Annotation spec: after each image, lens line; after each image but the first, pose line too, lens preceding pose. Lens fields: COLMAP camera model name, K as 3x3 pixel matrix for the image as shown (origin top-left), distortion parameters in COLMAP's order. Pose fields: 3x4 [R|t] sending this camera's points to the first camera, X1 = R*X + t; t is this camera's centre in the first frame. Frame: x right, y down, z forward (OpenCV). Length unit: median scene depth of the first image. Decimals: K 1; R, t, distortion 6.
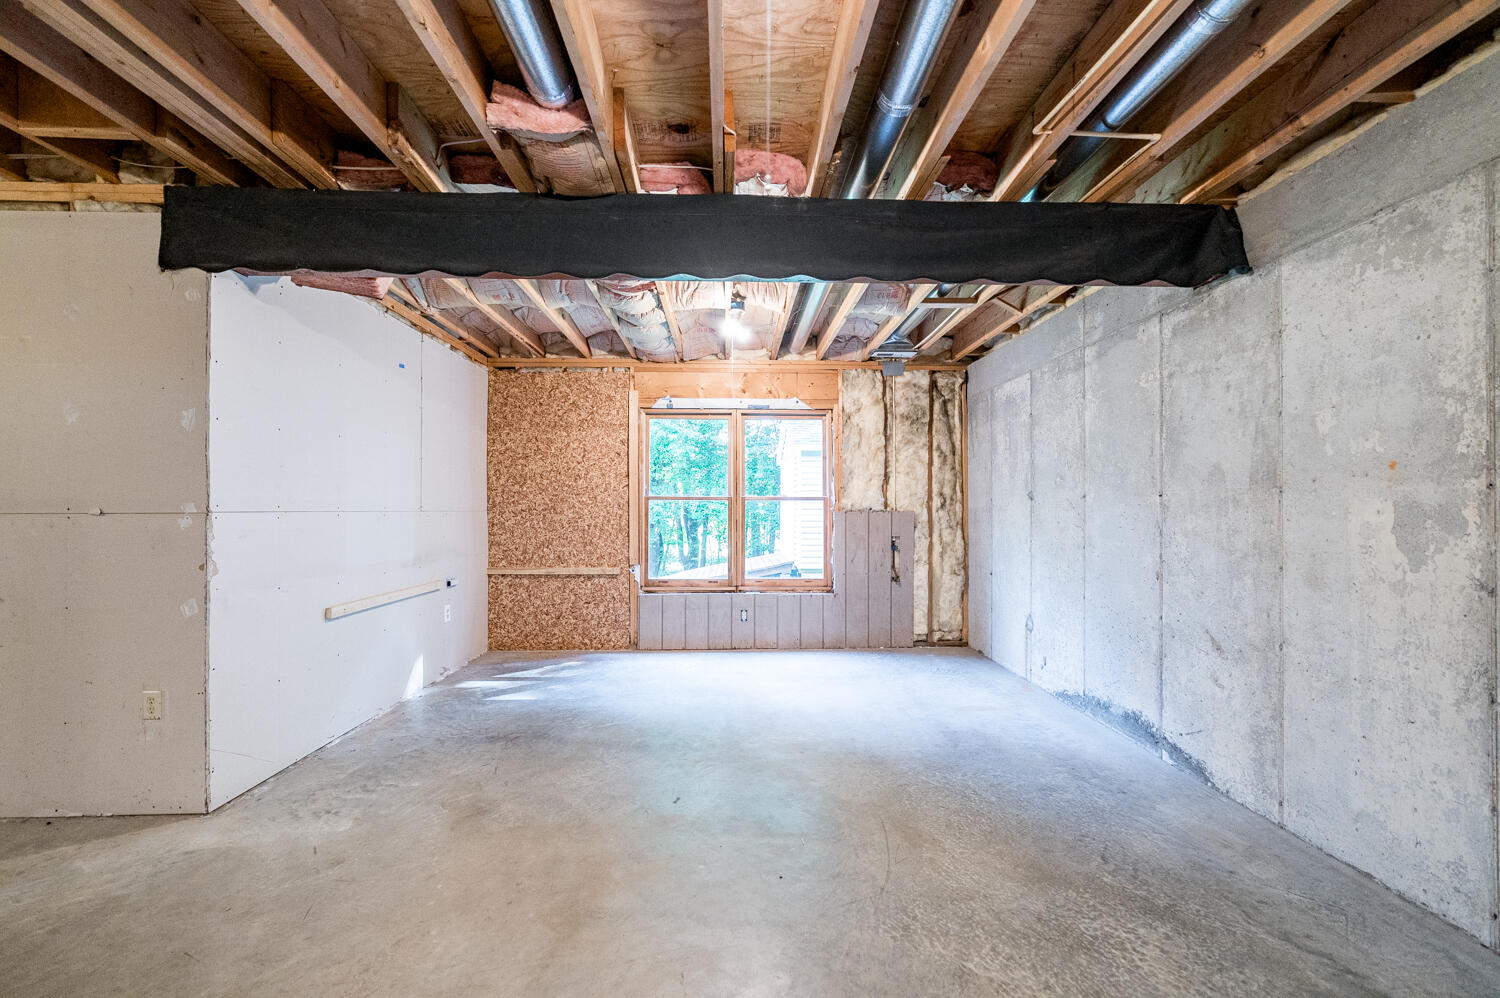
lens RADIAL K [[566.5, 0, 748.8], [0, 566.5, 501.9], [0, 0, 1]] dist [-0.006423, 0.002463]
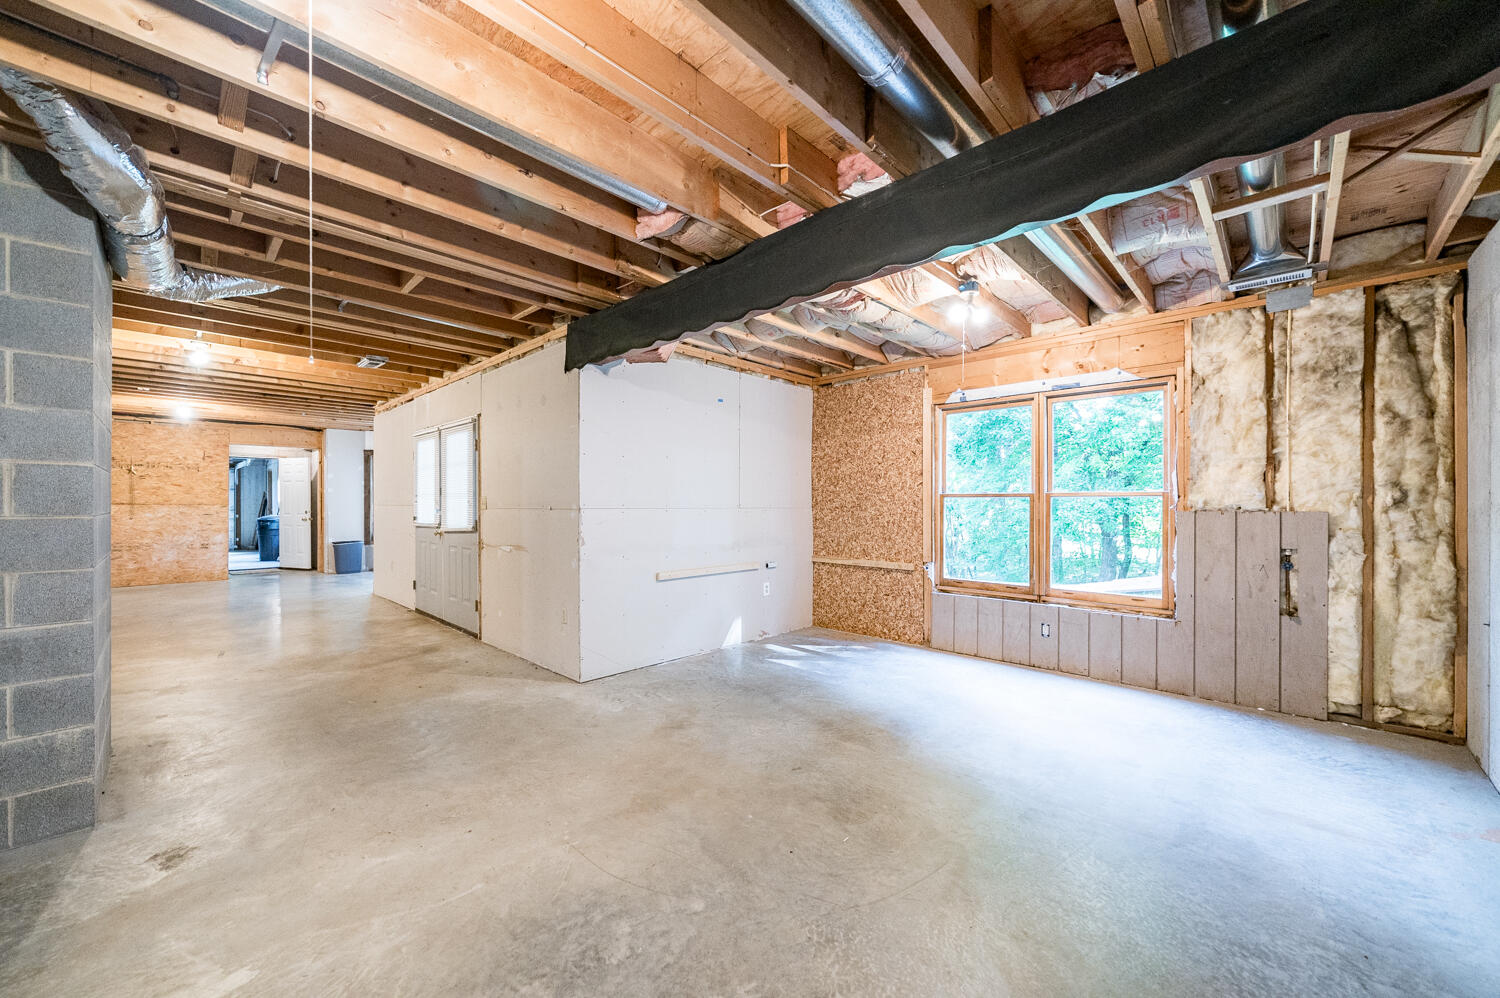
lens RADIAL K [[566.5, 0, 750.1], [0, 566.5, 502.9], [0, 0, 1]] dist [-0.006423, 0.002463]
pose [[0.697815, -0.001026, -0.716277, 0.297428], [0.007963, 0.999948, 0.006325, -0.003173], [0.716234, -0.010117, 0.697787, 0.076610]]
